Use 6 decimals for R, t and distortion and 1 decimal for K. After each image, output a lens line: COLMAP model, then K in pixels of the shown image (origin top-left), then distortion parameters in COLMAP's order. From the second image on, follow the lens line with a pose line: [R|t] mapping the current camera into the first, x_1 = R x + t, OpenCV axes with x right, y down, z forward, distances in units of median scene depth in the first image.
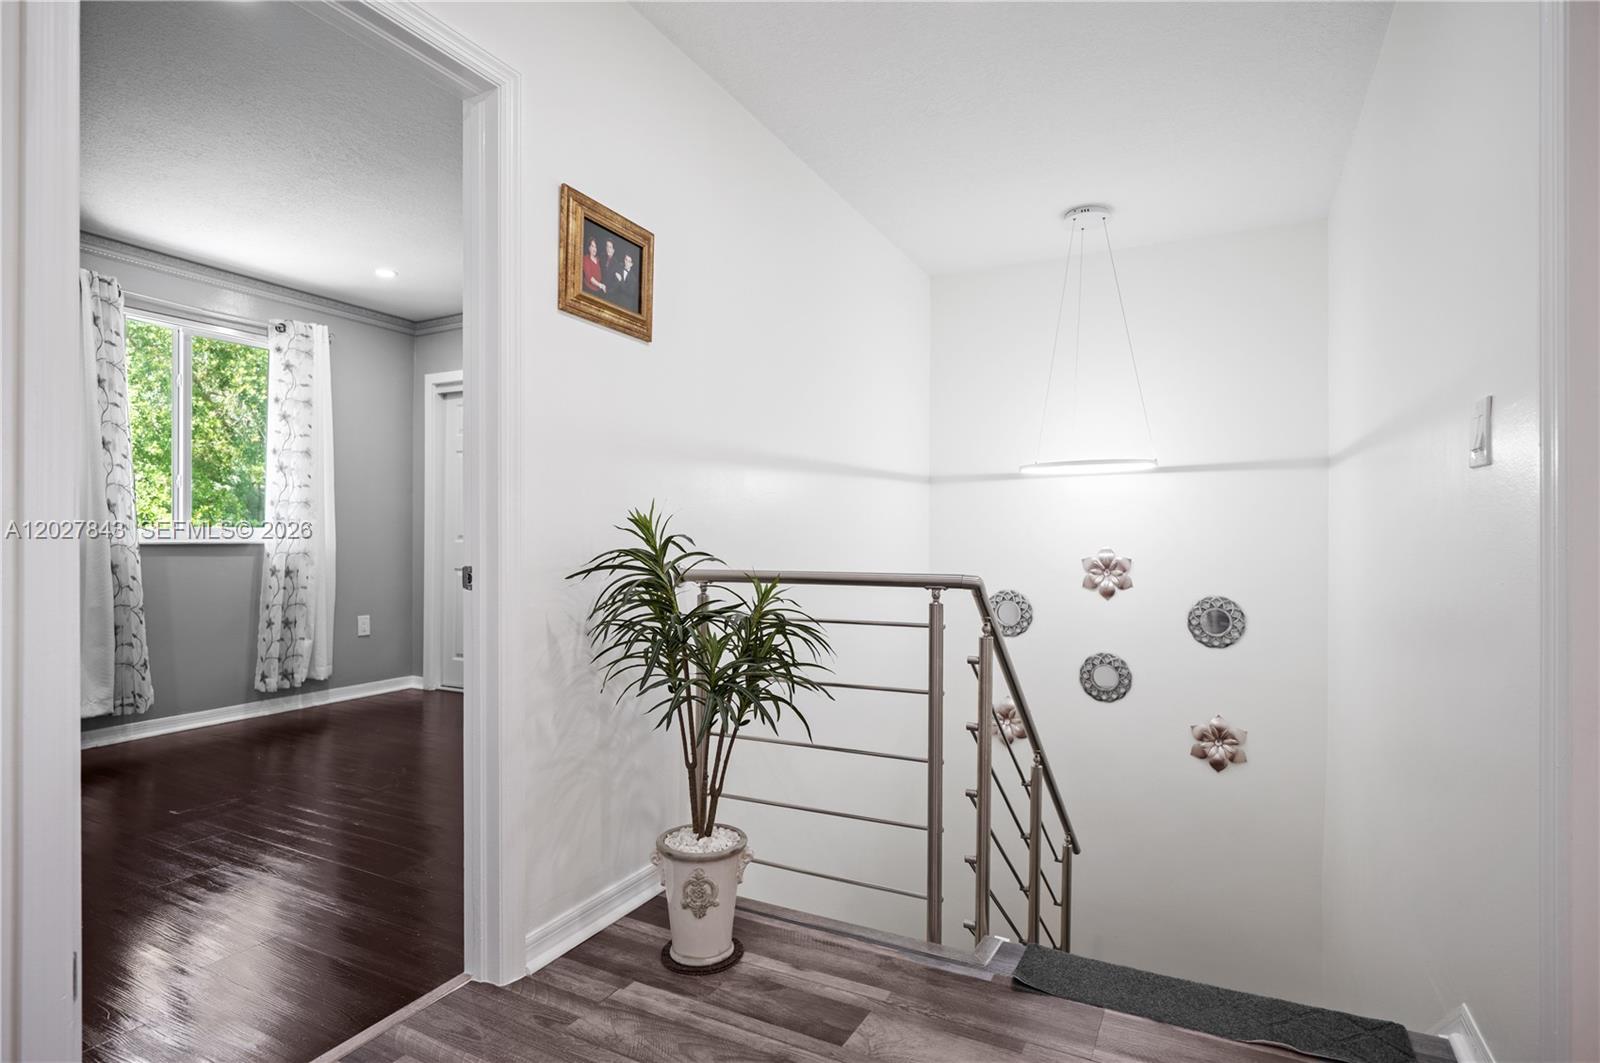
lens RADIAL K [[828.4, 0, 799.0], [0, 828.4, 540.8], [0, 0, 1]] dist [0.007884, 0.000719]
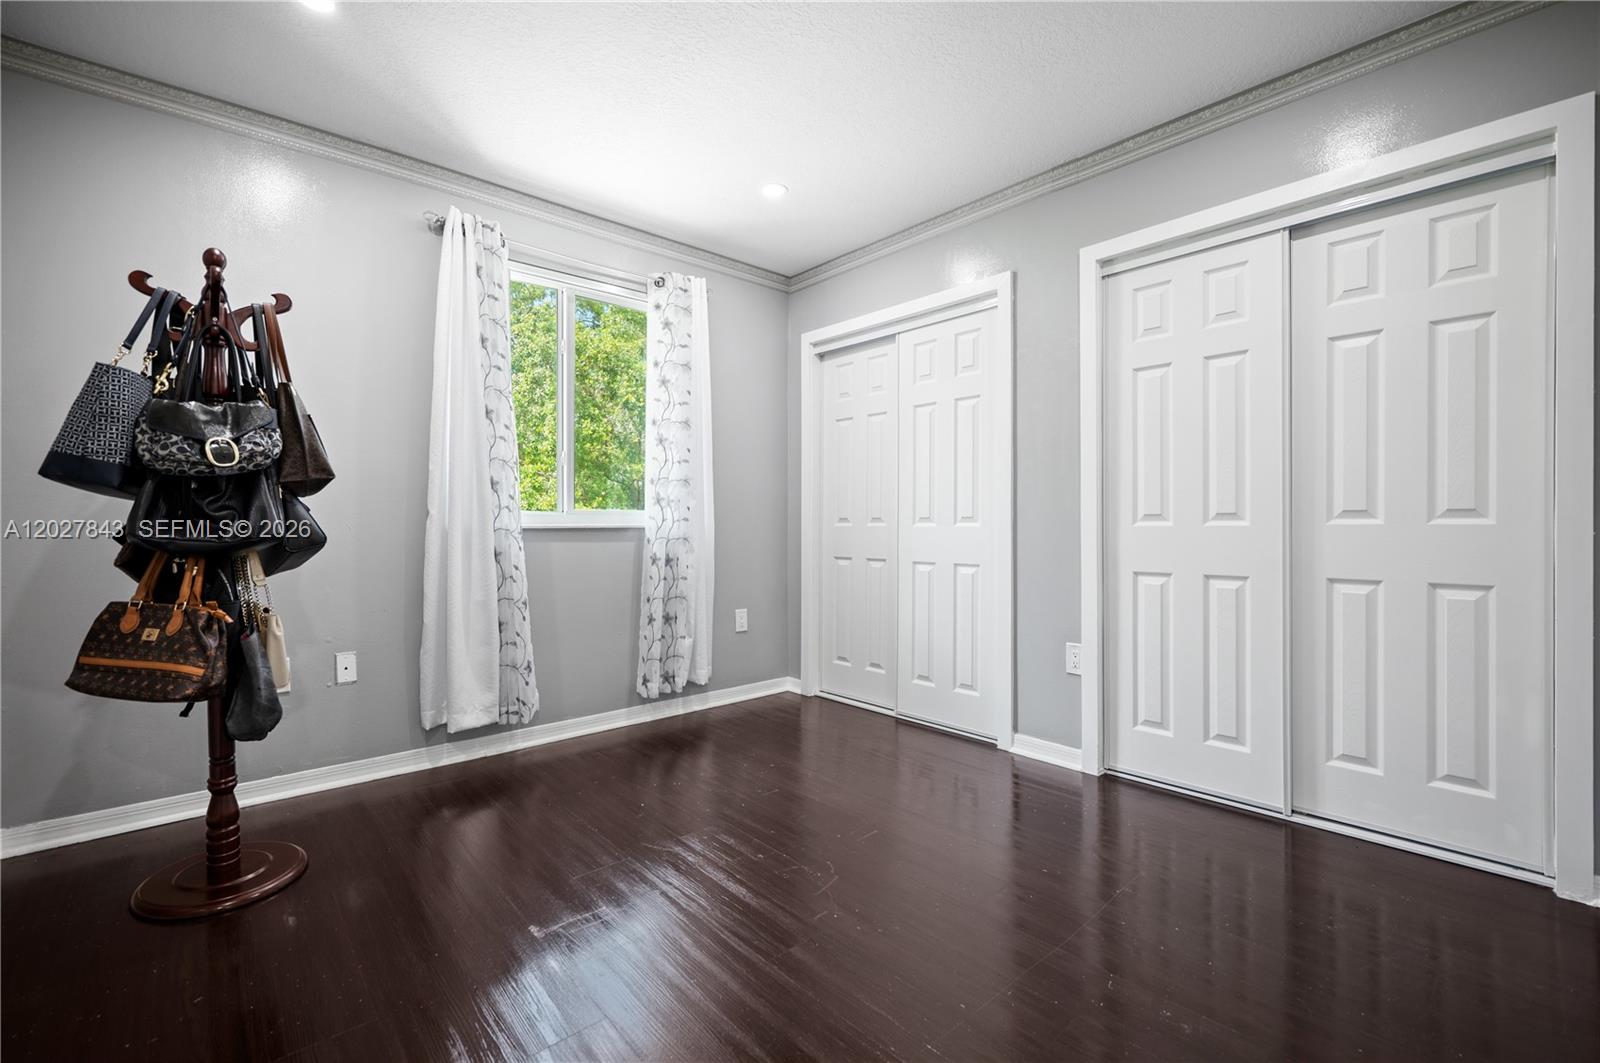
lens RADIAL K [[687.8, 0, 798.8], [0, 687.8, 530.3], [0, 0, 1]] dist [-0.002132, 0.000011]
pose [[0.940660, -0.003584, -0.339331, -0.239863], [0.005130, 0.999980, 0.003660, 0.004343], [0.339311, -0.005183, 0.940660, 0.365900]]
